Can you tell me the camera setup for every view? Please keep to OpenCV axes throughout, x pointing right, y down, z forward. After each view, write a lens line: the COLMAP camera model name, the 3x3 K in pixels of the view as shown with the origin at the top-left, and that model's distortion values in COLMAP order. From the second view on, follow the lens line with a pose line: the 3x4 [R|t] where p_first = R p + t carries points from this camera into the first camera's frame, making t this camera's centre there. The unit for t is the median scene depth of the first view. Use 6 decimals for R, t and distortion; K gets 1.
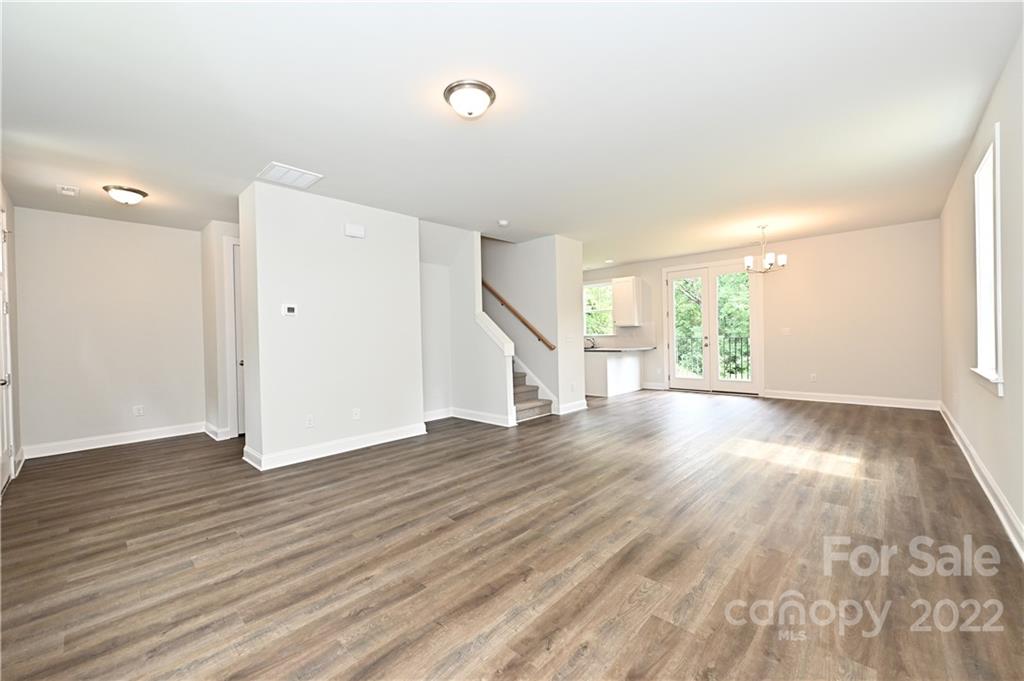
lens RADIAL K [[406.5, 0, 509.8], [0, 406.5, 341.2], [0, 0, 1]] dist [0.000833, -0.000040]
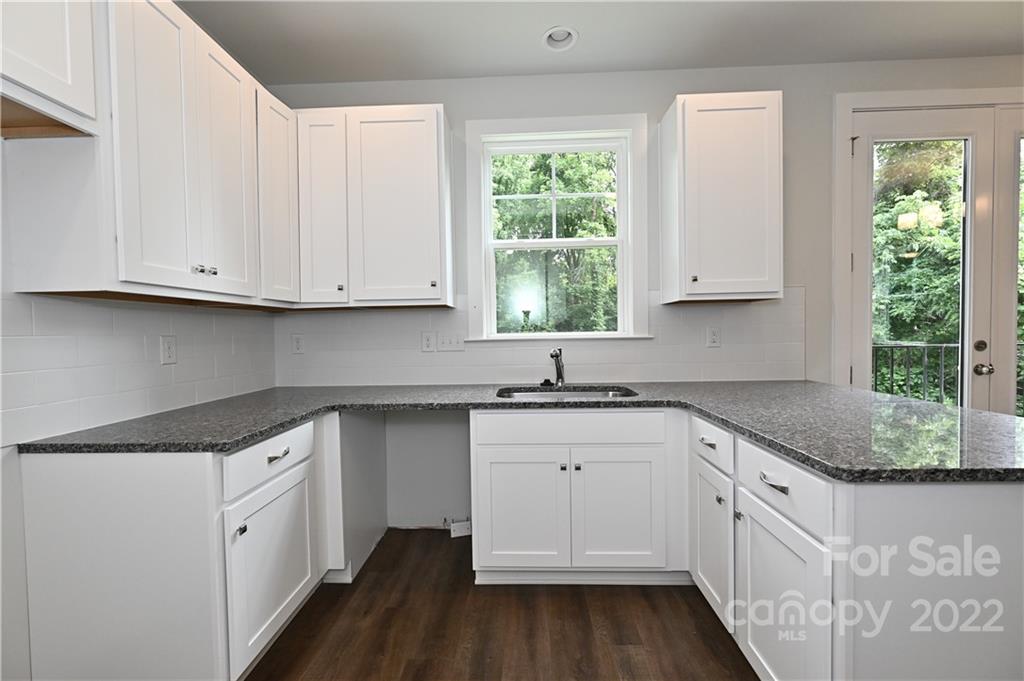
lens RADIAL K [[406.5, 0, 509.8], [0, 406.5, 341.2], [0, 0, 1]] dist [0.000833, -0.000040]
pose [[0.752720, -0.006365, 0.658310, 0.071859], [0.010501, 0.999942, -0.002339, -0.037131], [-0.658257, 0.008674, 0.752743, 2.626731]]
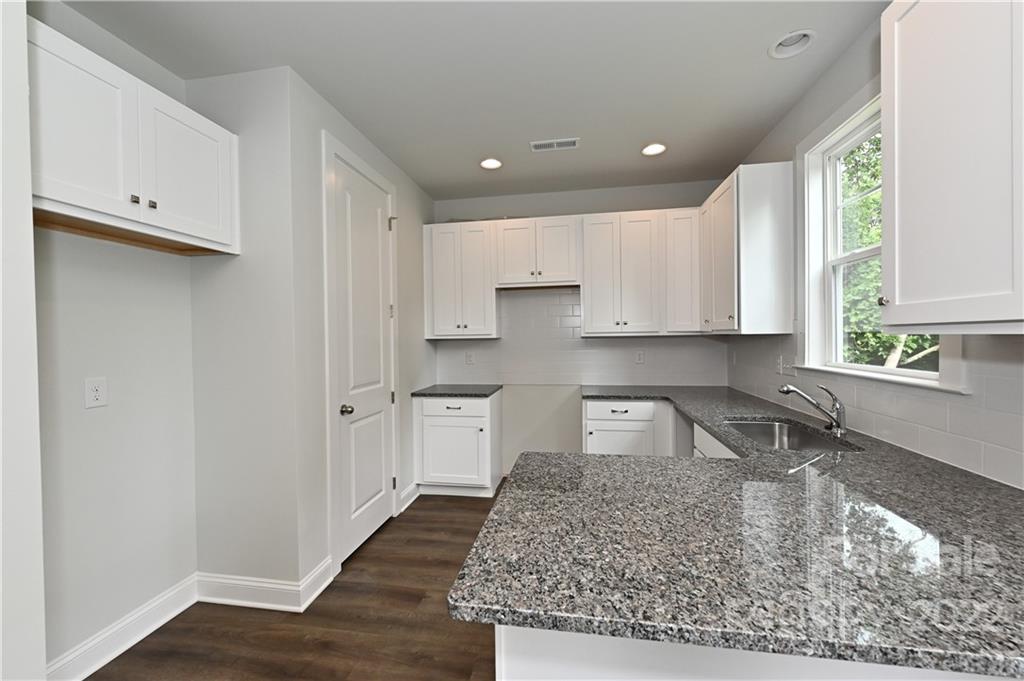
lens RADIAL K [[407.1, 0, 511.5], [0, 407.1, 337.8], [0, 0, 1]] dist [0.000313, -0.000134]
pose [[0.552240, 0.020845, -0.833425, 0.899124], [-0.012752, 0.999782, 0.016556, -0.105180], [0.833588, 0.001485, 0.552385, 2.377606]]
